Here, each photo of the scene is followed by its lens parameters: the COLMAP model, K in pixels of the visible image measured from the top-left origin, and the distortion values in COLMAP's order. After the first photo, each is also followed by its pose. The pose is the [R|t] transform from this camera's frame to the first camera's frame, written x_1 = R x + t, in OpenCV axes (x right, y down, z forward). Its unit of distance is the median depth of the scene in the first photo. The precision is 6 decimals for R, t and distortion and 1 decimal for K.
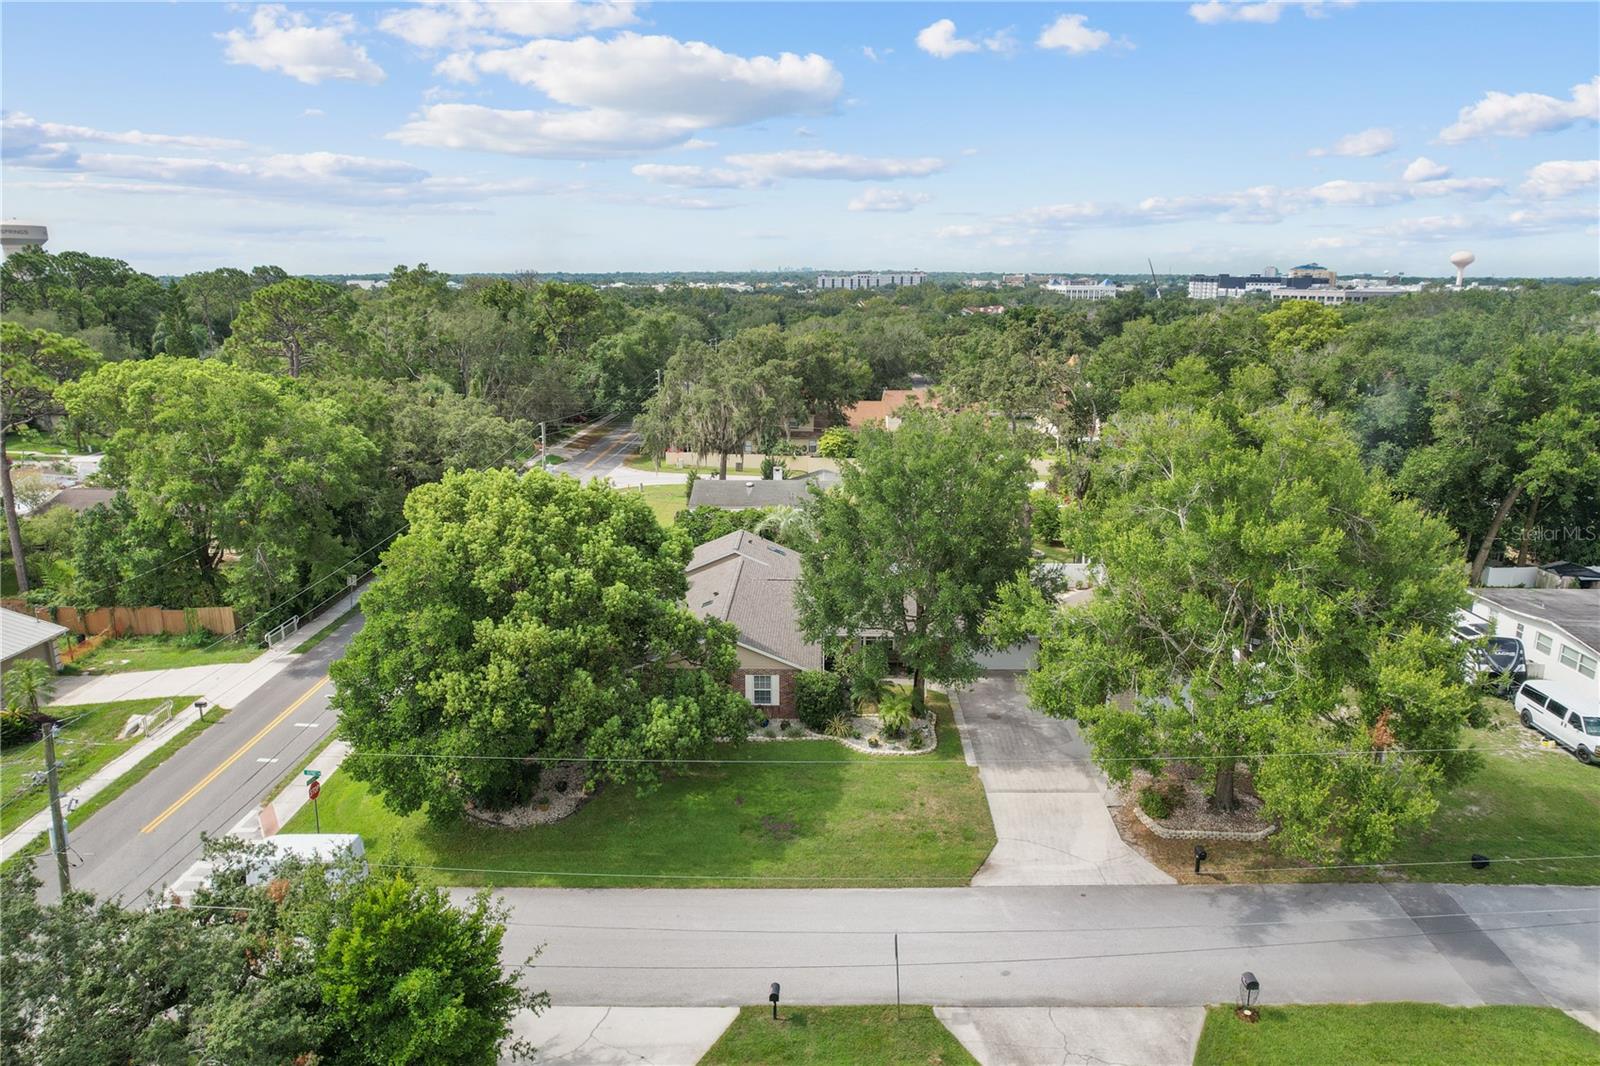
lens RADIAL K [[1037.5, 0, 777.3], [0, 1037.5, 535.0], [0, 0, 1]] dist [-0.007533, -0.001429]
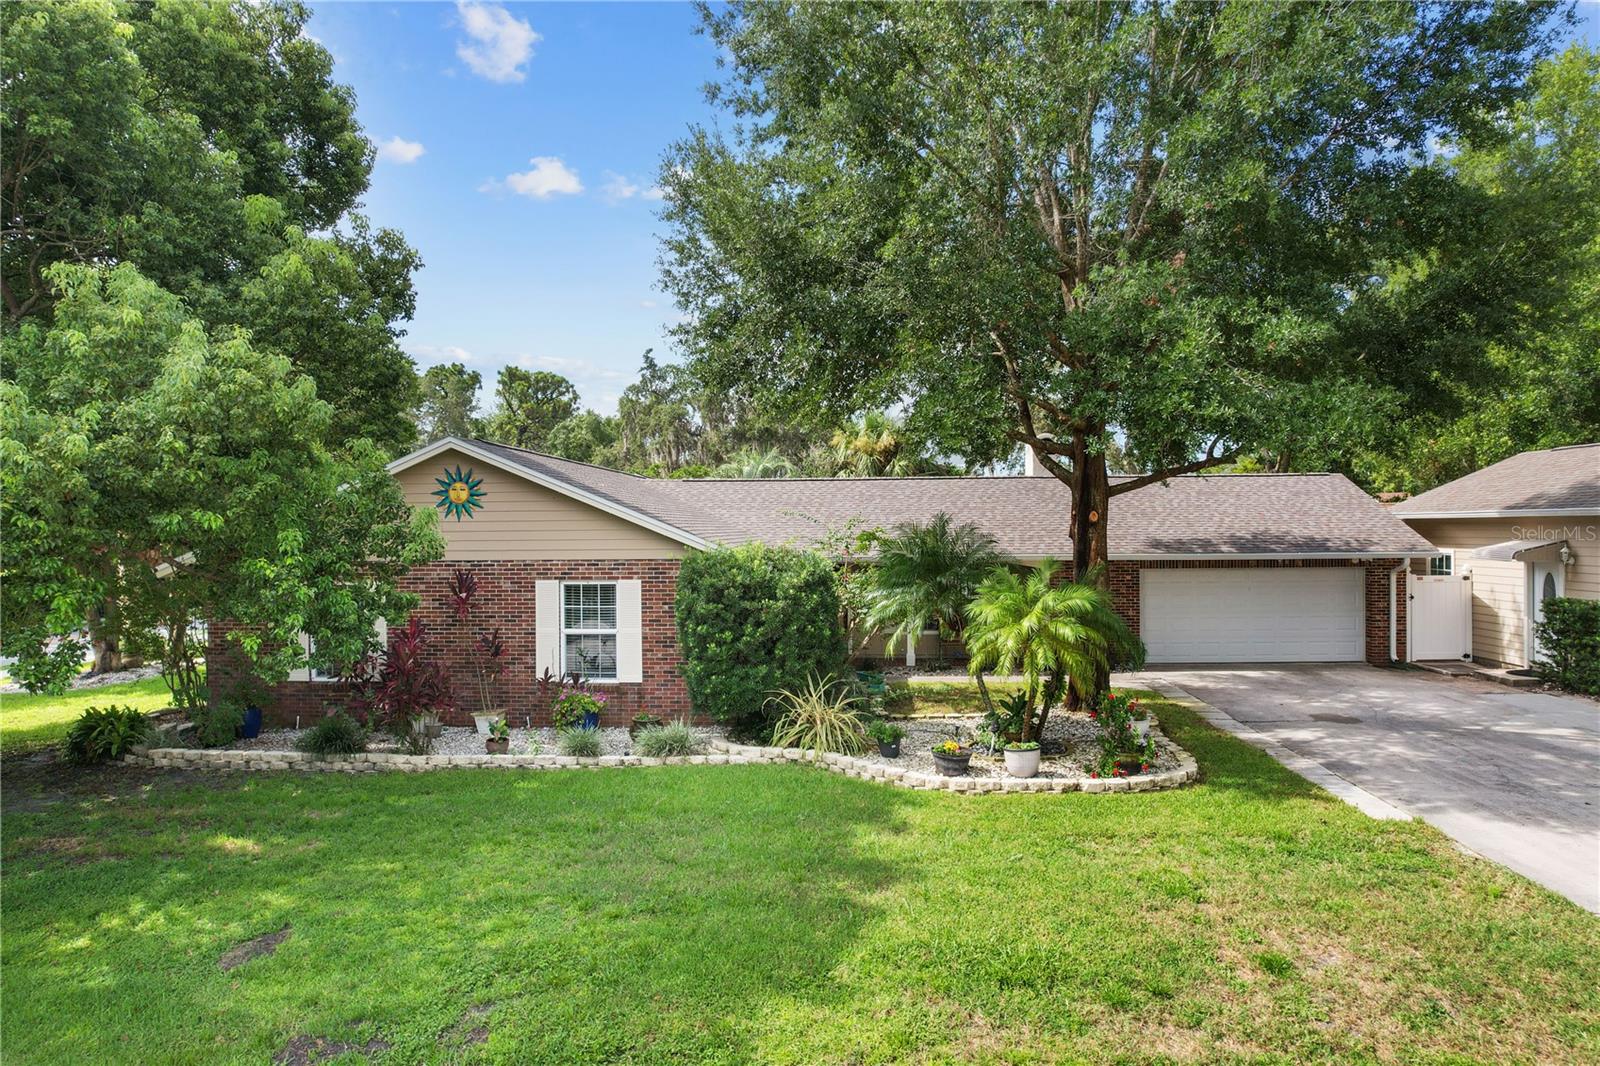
lens RADIAL K [[1037.5, 0, 777.3], [0, 1037.5, 535.0], [0, 0, 1]] dist [-0.007533, -0.001429]
pose [[0.999171, -0.006992, -0.040110, 0.058143], [-0.002403, 0.973302, -0.229515, 0.200550], [0.040644, 0.229421, 0.972478, 0.712366]]
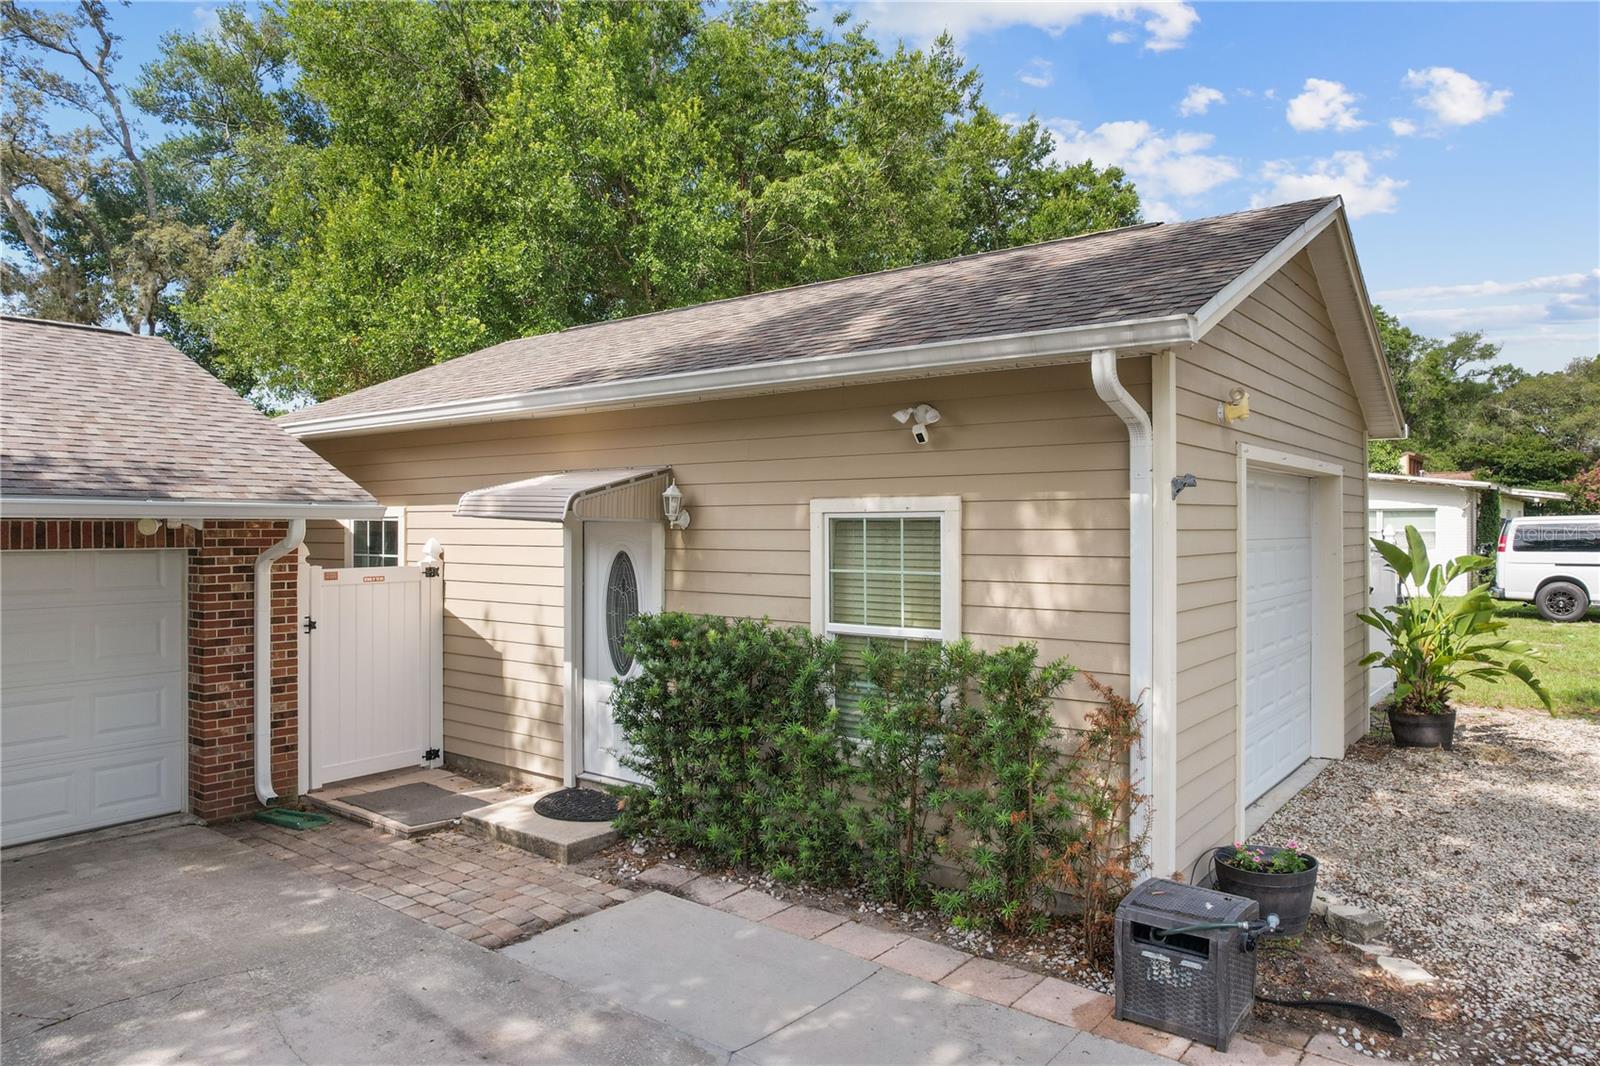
lens RADIAL K [[1037.5, 0, 777.3], [0, 1037.5, 535.0], [0, 0, 1]] dist [-0.007533, -0.001429]
pose [[0.605148, -0.002059, 0.796110, 0.191640], [0.185410, 0.972863, -0.138420, 0.157526], [-0.774222, 0.231371, 0.589108, 0.943622]]
